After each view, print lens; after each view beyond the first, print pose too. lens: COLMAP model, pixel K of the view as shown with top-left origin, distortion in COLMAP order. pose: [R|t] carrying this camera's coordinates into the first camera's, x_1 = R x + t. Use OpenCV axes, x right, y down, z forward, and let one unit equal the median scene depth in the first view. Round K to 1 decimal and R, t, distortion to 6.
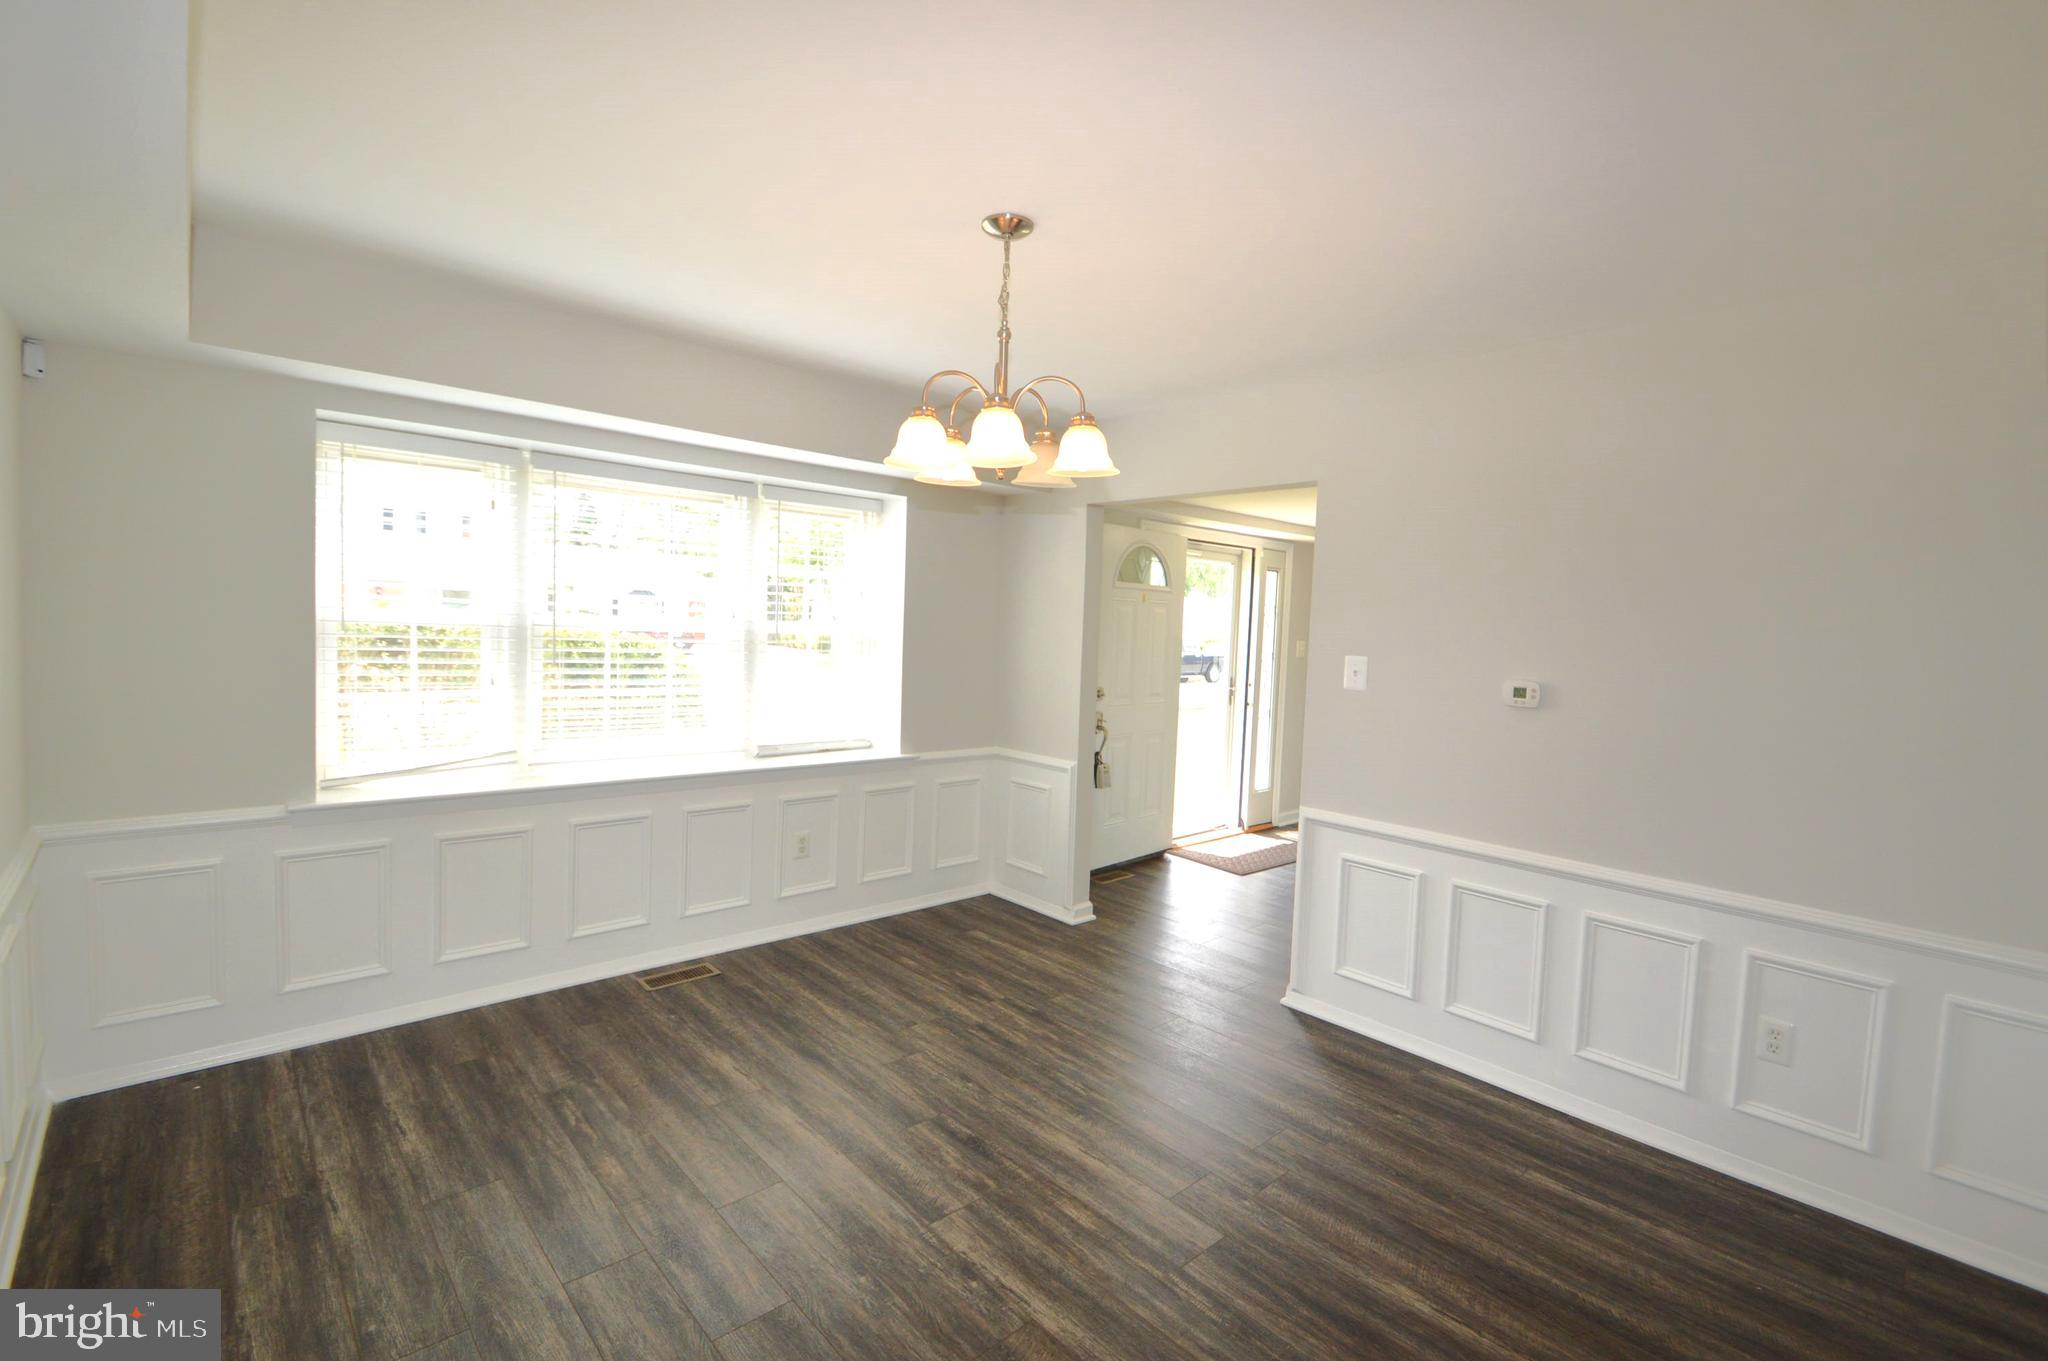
lens RADIAL K [[910.7, 0, 1031.2], [0, 910.7, 666.5], [0, 0, 1]] dist [0.014023, -0.020786]
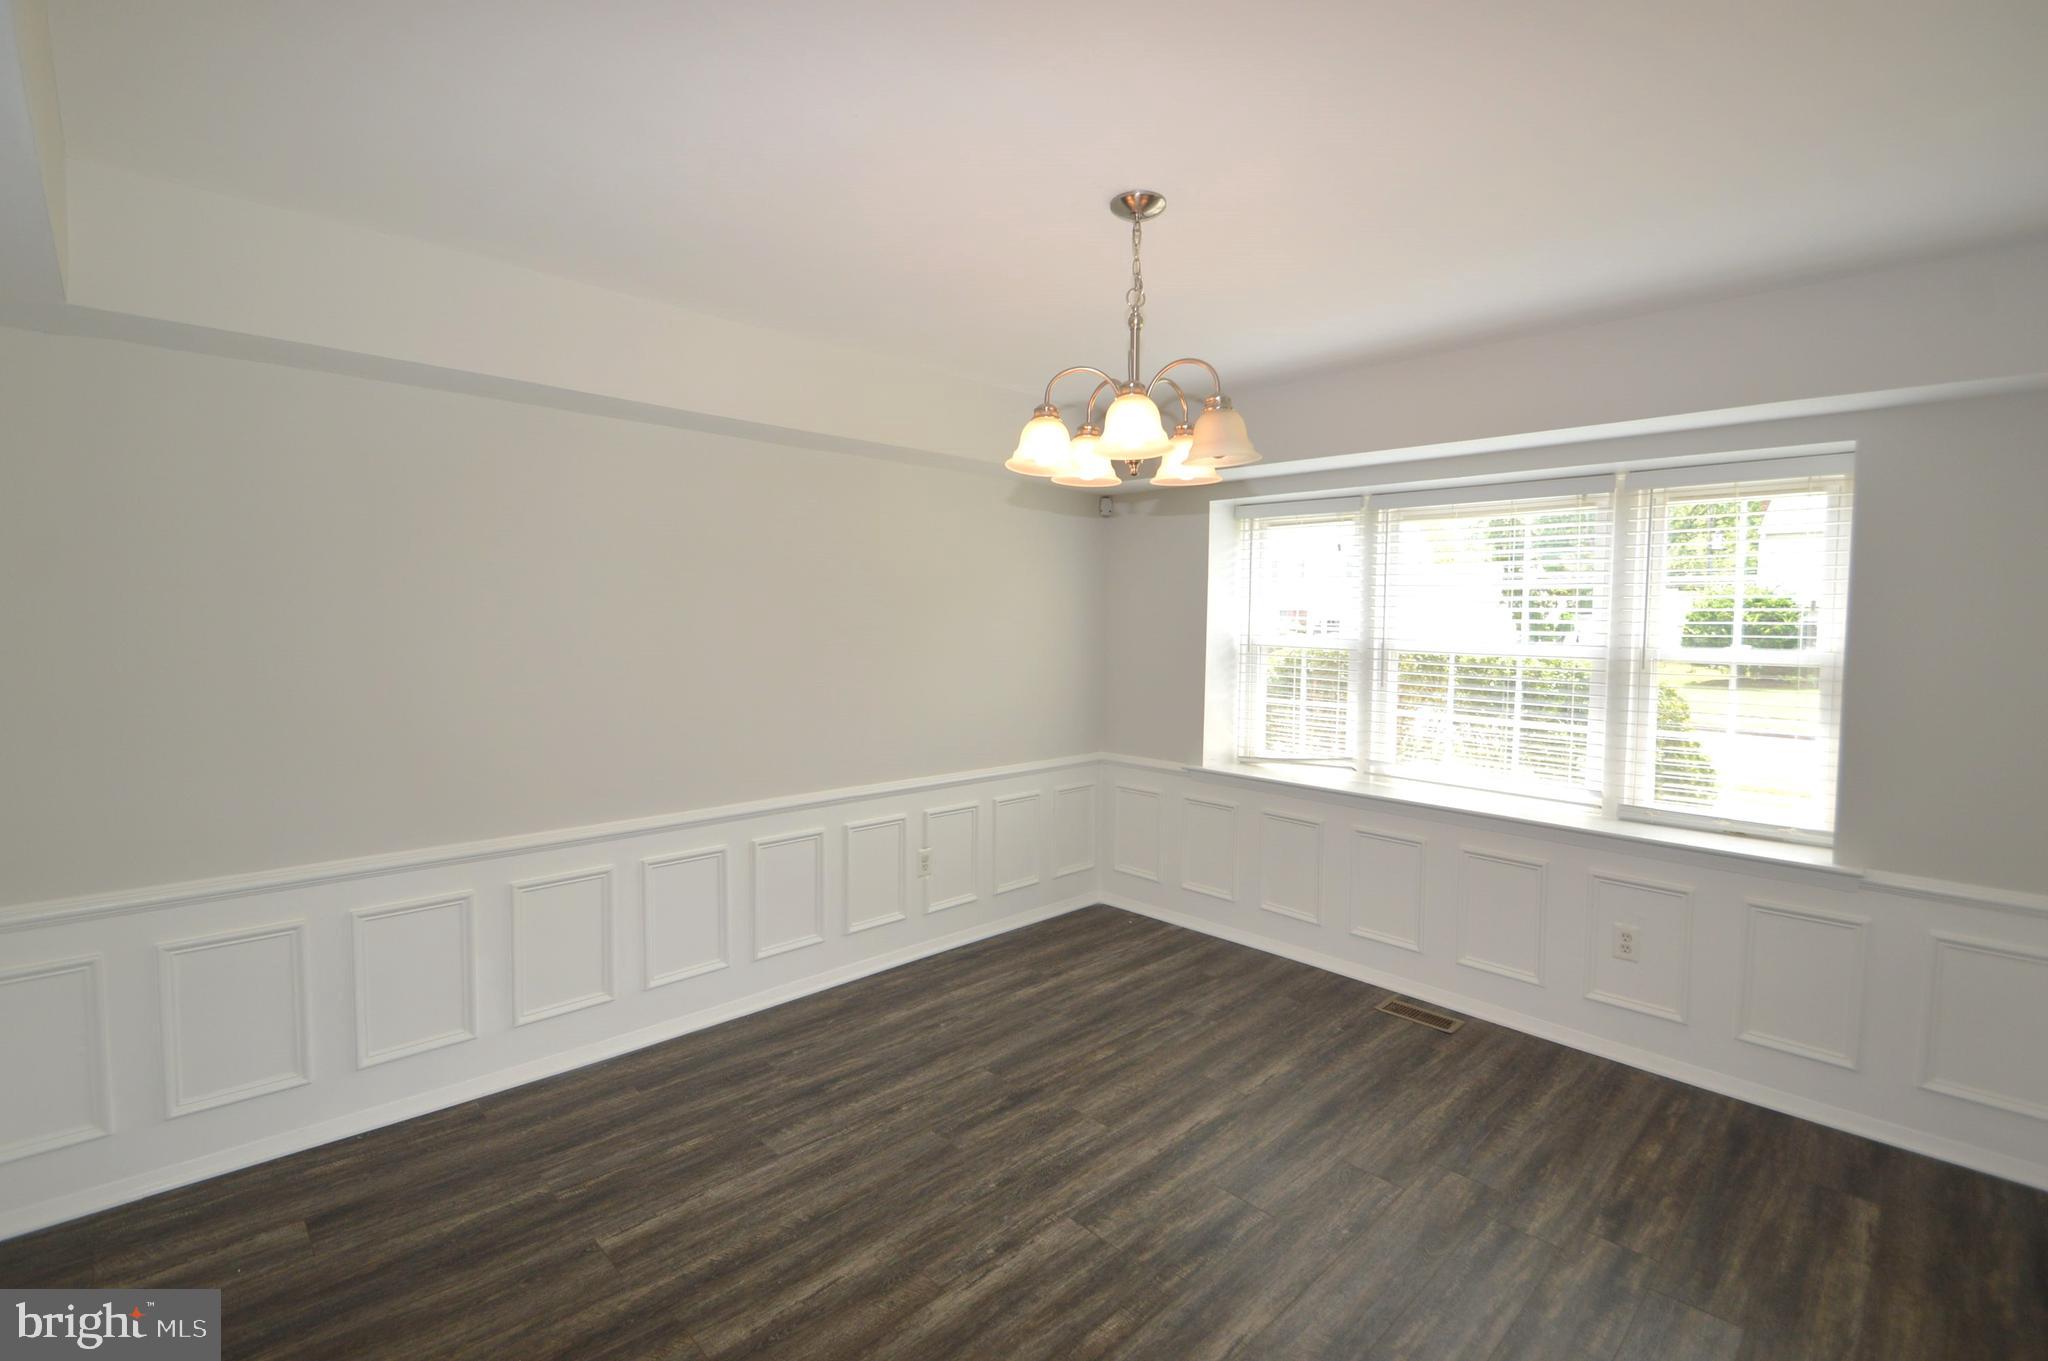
lens RADIAL K [[906.8, 0, 1032.8], [0, 906.8, 672.6], [0, 0, 1]] dist [-0.002391, -0.011428]
pose [[0.028796, 0.018691, -0.999411, 0.763076], [-0.069287, 0.997458, 0.016658, -0.009036], [0.997181, 0.068767, 0.030018, 0.762522]]
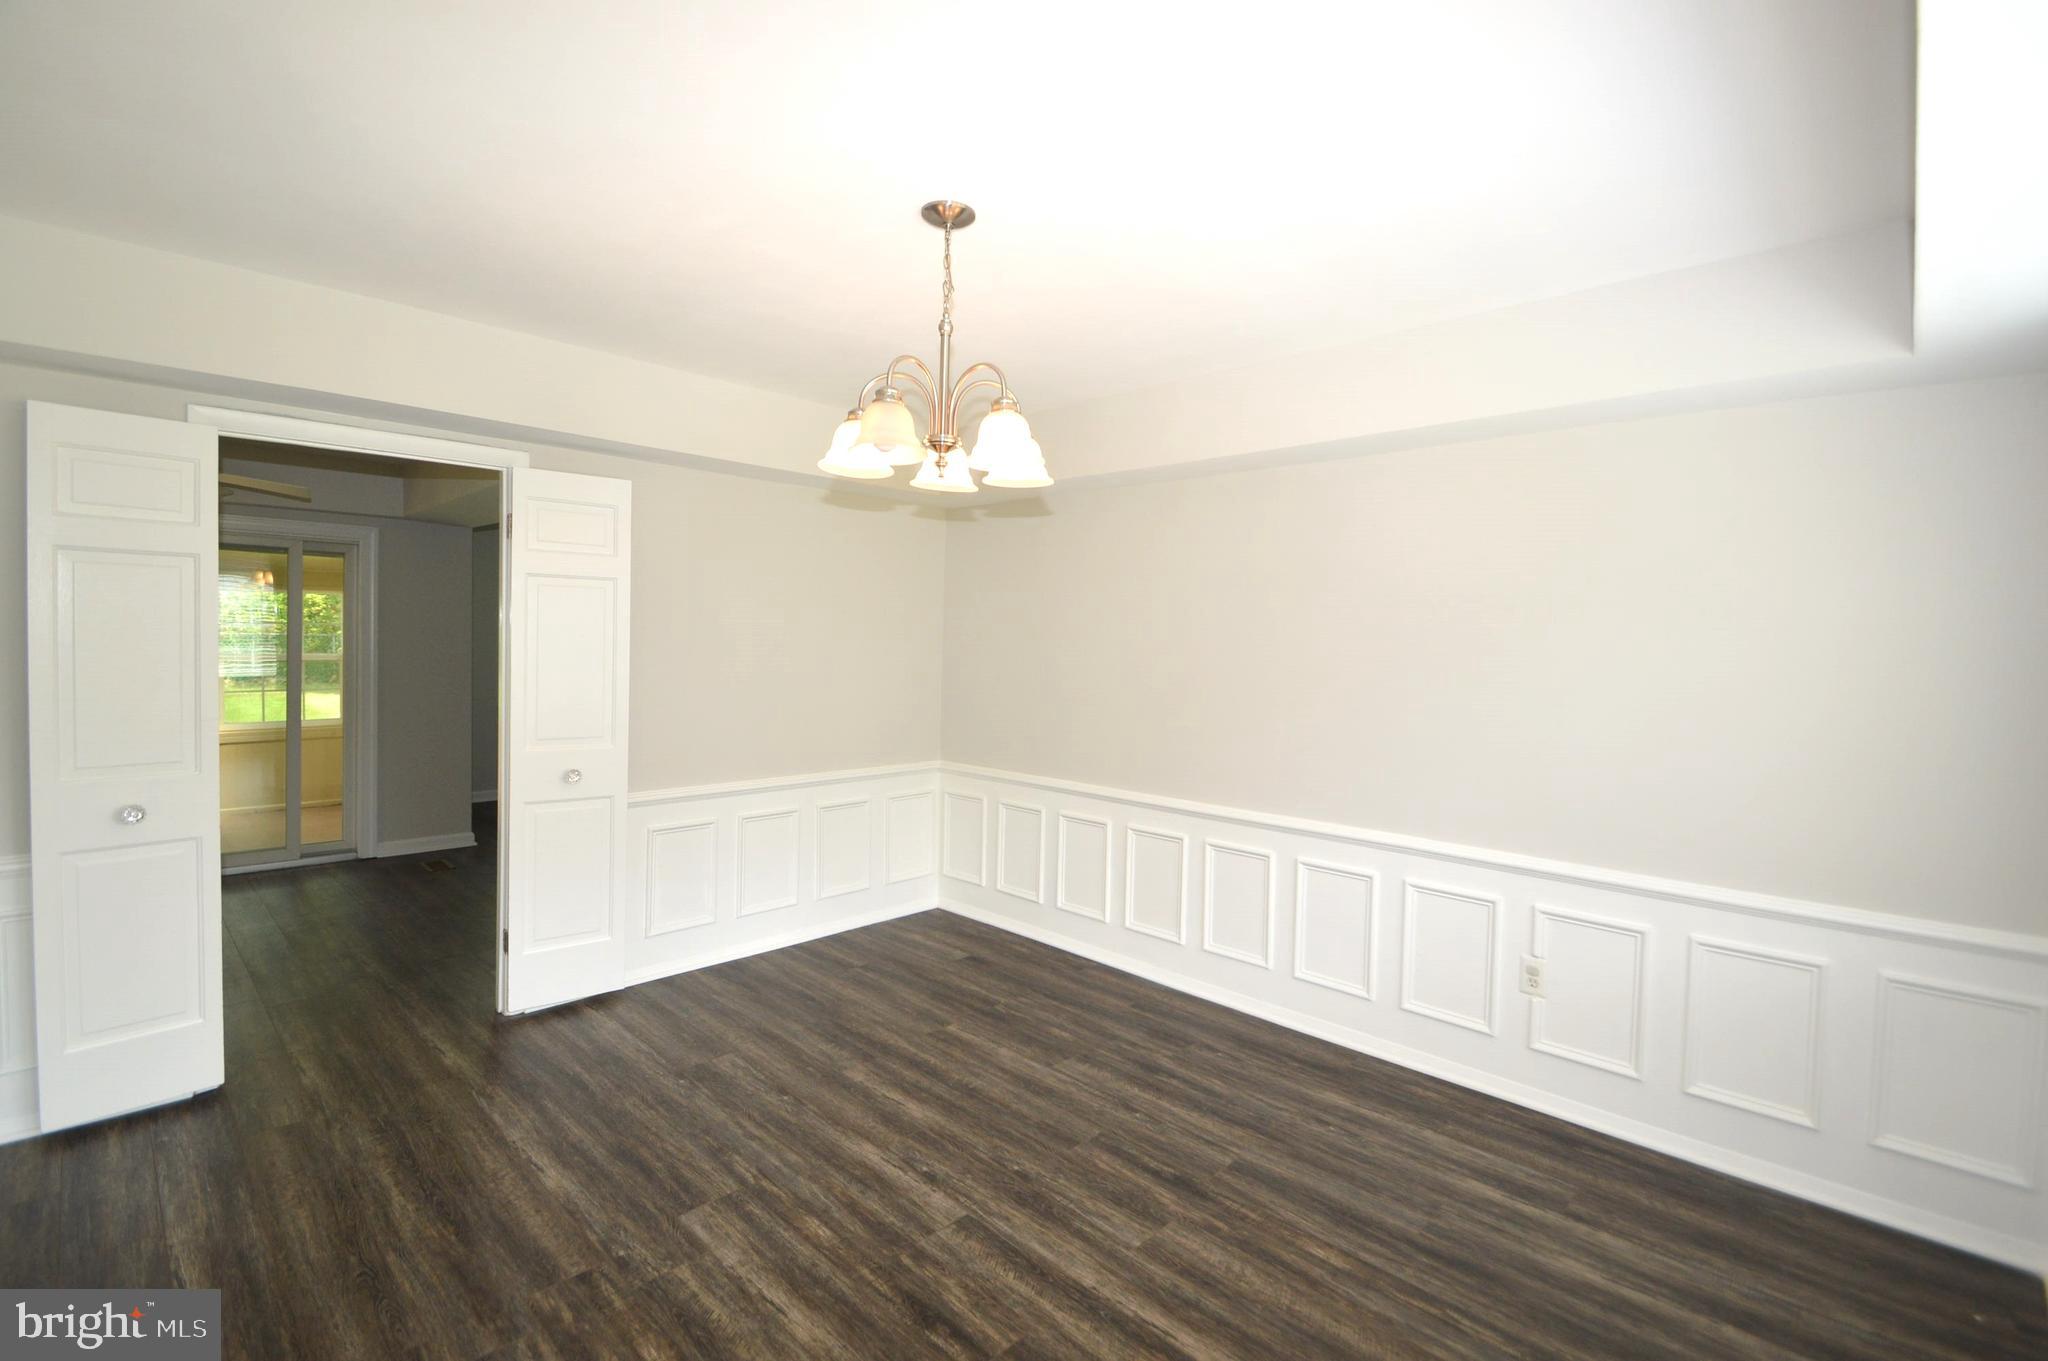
lens RADIAL K [[910.7, 0, 1031.2], [0, 910.7, 666.5], [0, 0, 1]] dist [0.014023, -0.020786]
pose [[-0.996396, -0.061230, -0.058706, -0.071656], [-0.066244, 0.993946, 0.087658, -0.084641], [0.052983, 0.091231, -0.994419, 1.696577]]
